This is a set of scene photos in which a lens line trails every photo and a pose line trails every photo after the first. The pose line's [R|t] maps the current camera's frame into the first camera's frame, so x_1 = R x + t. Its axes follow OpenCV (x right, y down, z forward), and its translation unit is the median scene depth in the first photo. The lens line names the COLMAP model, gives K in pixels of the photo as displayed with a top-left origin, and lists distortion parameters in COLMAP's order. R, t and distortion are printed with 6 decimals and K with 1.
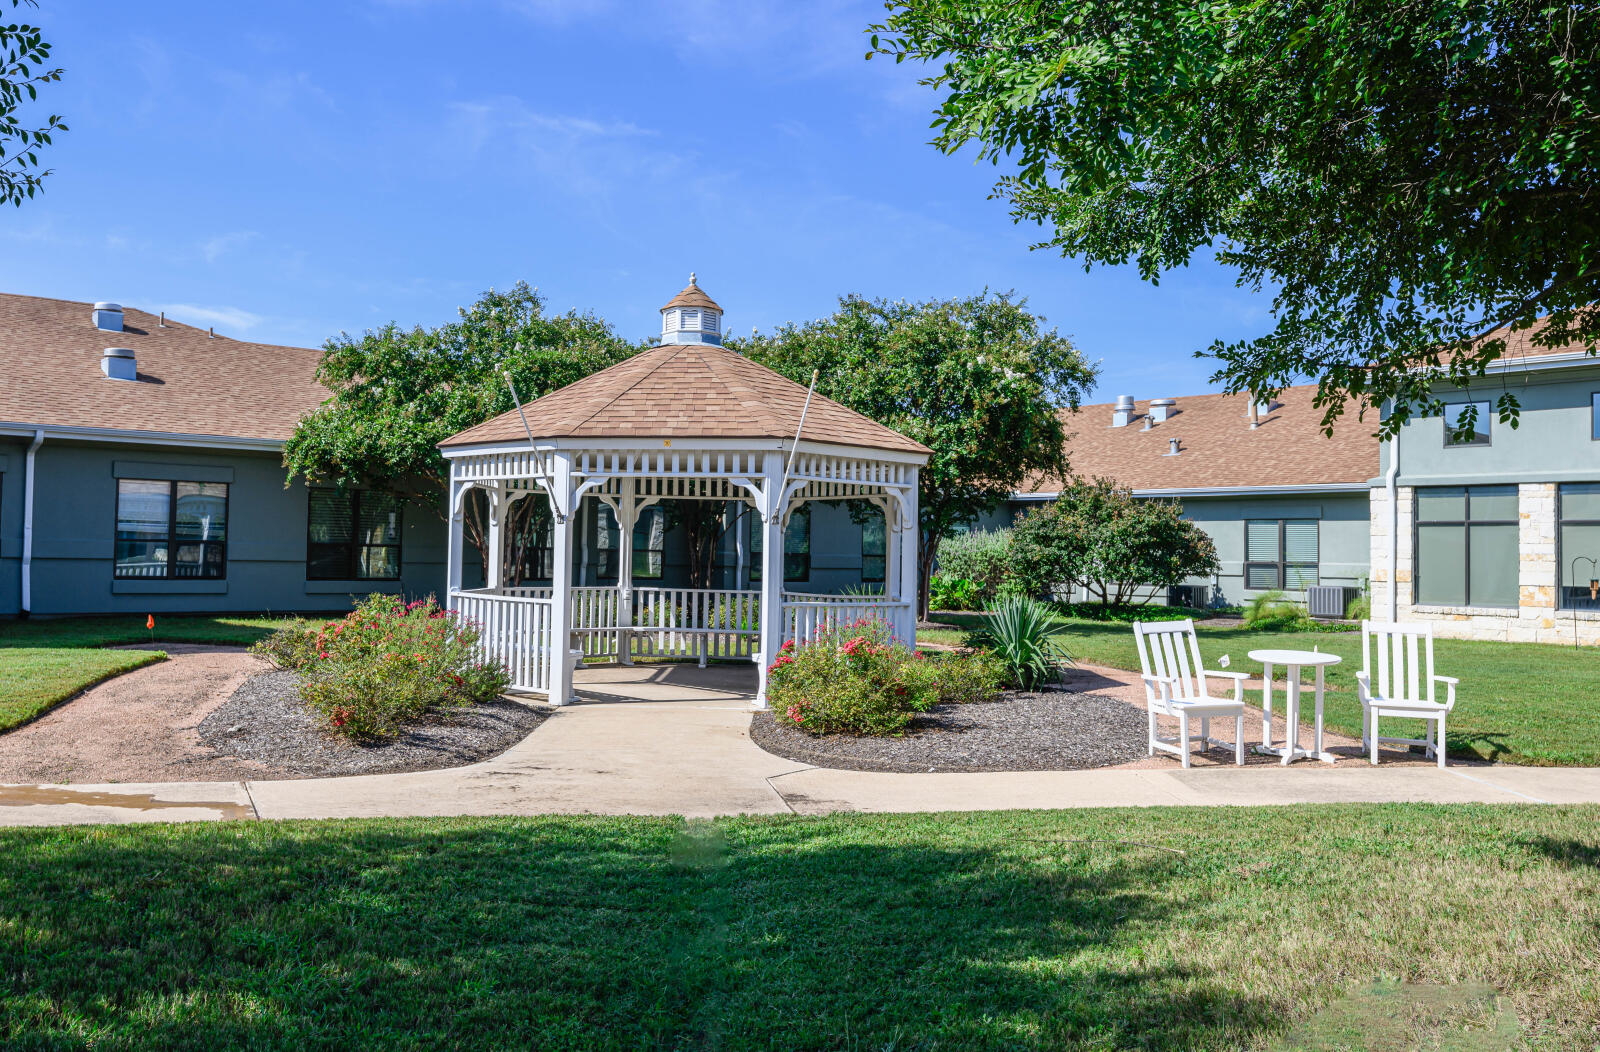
lens RADIAL K [[1119.4, 0, 800.3], [0, 1119.4, 526.9], [0, 0, 1]] dist [-0.001012, -0.000048]
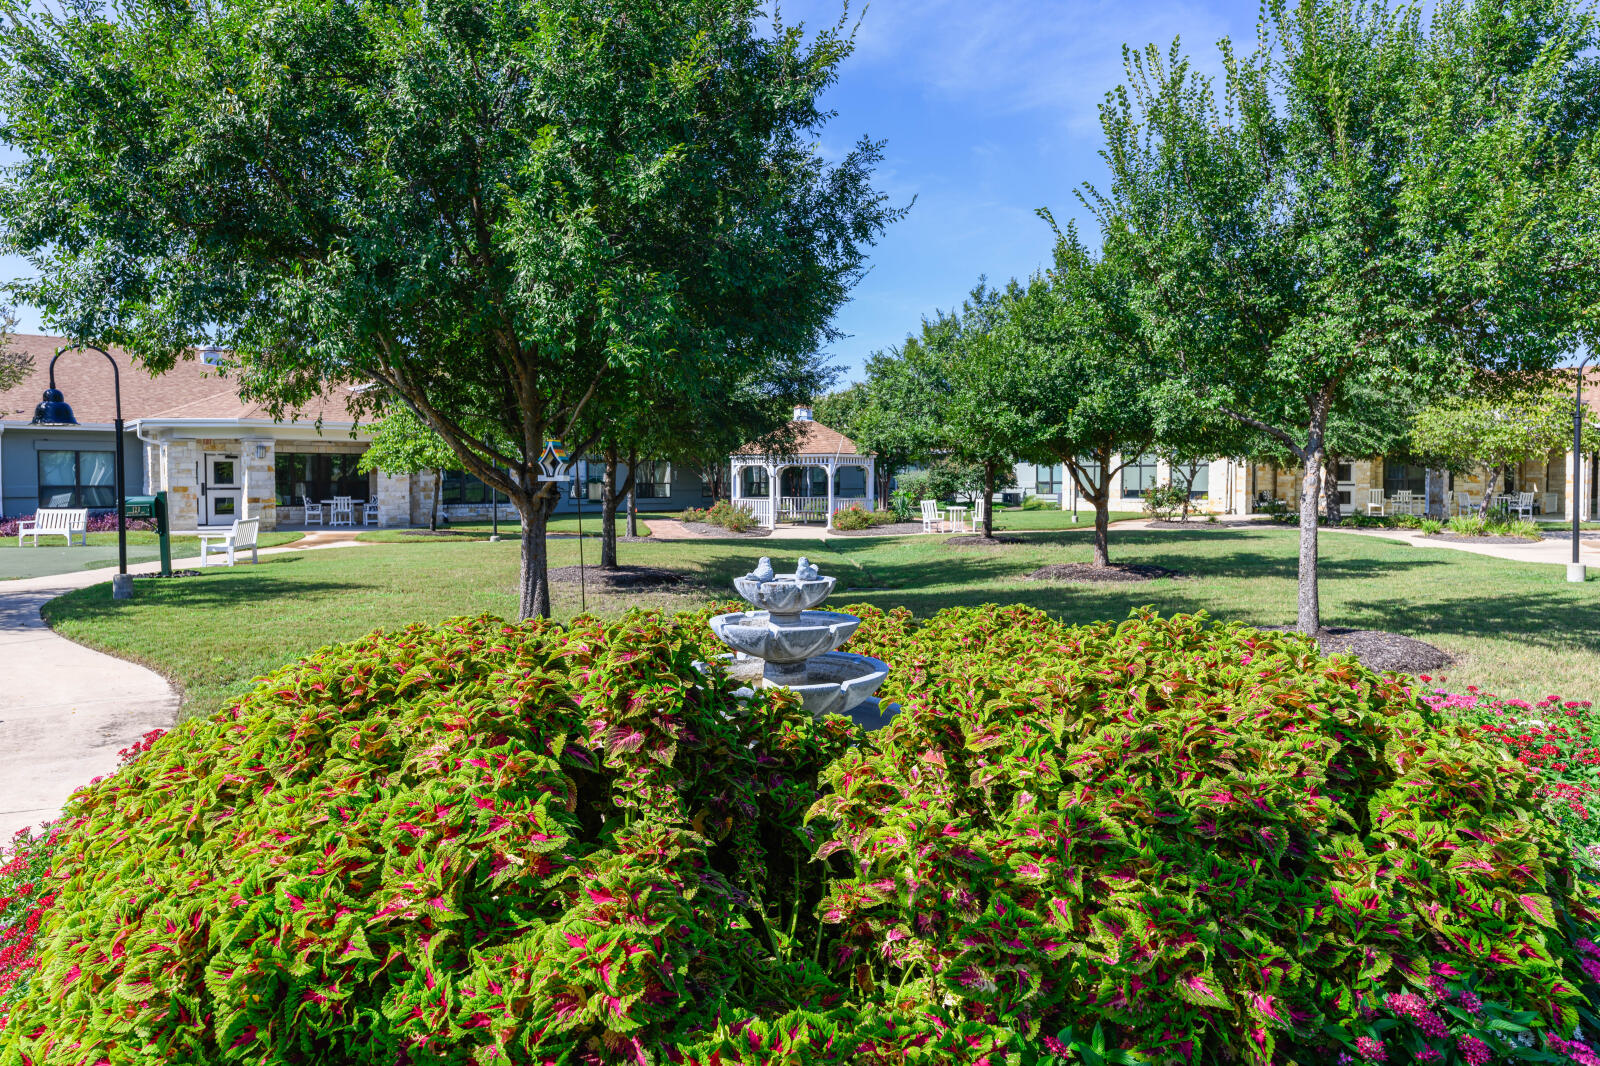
lens RADIAL K [[1026.6, 0, 799.3], [0, 1026.6, 529.6], [0, 0, 1]] dist [-0.001955, 0.000035]
pose [[0.999268, -0.020708, -0.032177, -0.019776], [0.023147, 0.996733, 0.077385, -0.072371], [0.030469, -0.078074, 0.996482, -1.799883]]
